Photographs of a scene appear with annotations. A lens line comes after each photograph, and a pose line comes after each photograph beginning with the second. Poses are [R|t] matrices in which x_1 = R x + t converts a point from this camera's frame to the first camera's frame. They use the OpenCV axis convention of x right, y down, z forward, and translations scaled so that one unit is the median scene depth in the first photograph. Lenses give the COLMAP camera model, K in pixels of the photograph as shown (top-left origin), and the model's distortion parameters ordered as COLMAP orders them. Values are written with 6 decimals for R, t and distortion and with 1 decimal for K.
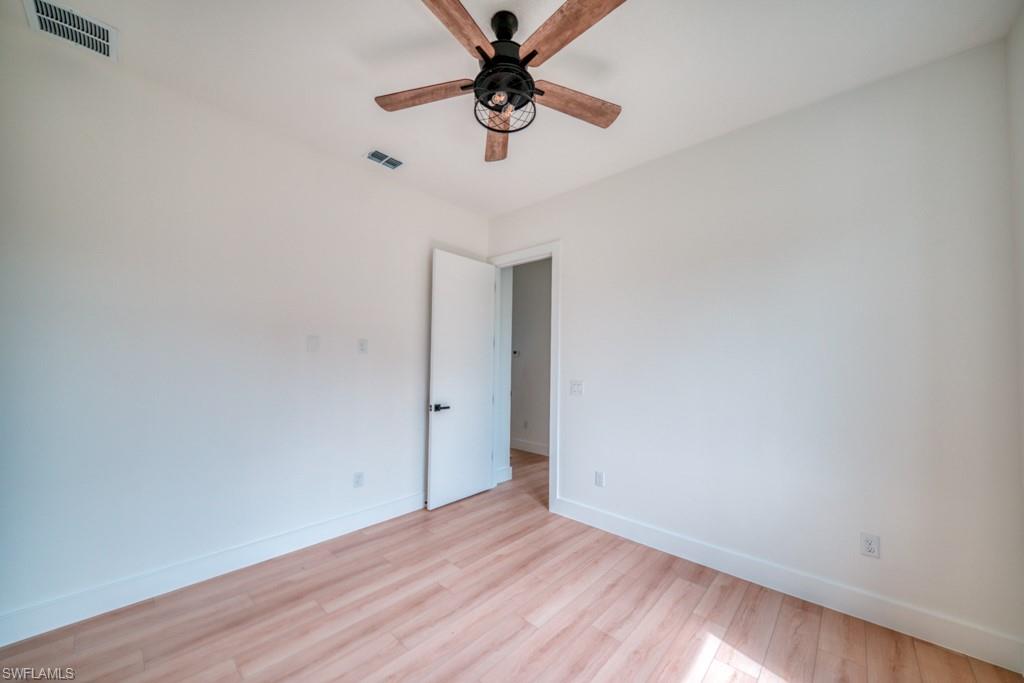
lens RADIAL K [[378.6, 0, 511.0], [0, 378.6, 345.9], [0, 0, 1]] dist [-0.000297, -0.000182]
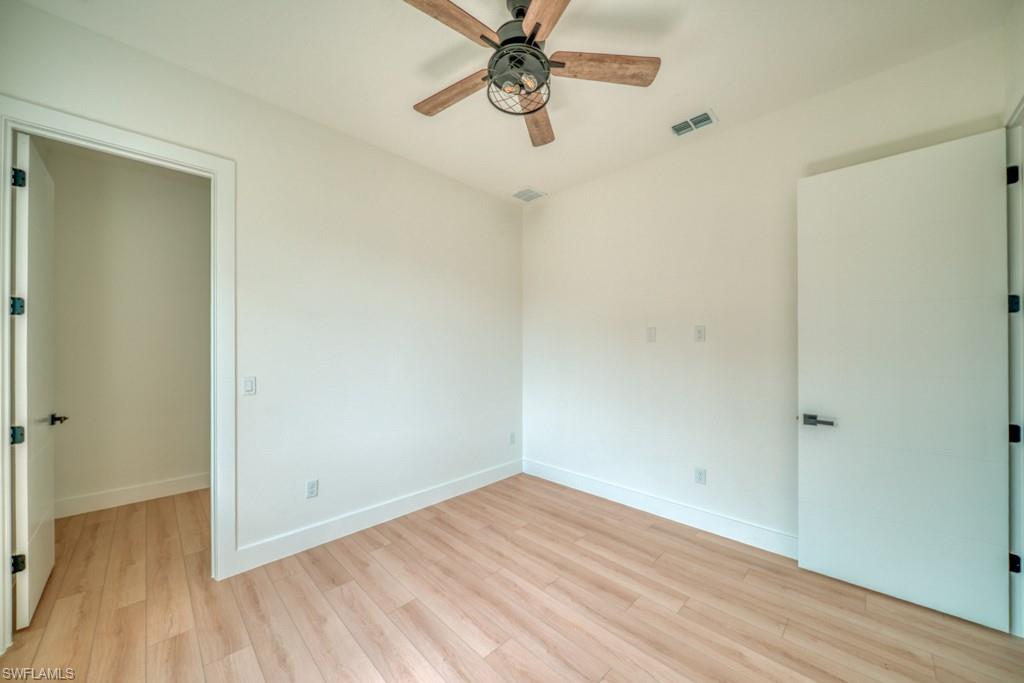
lens RADIAL K [[367.4, 0, 506.4], [0, 367.4, 345.5], [0, 0, 1]] dist [-0.001247, -0.000218]
pose [[-0.055616, -0.022130, -0.998207, 0.699616], [0.039309, 0.998931, -0.024336, 0.043336], [0.997678, -0.040592, -0.054687, 0.756357]]
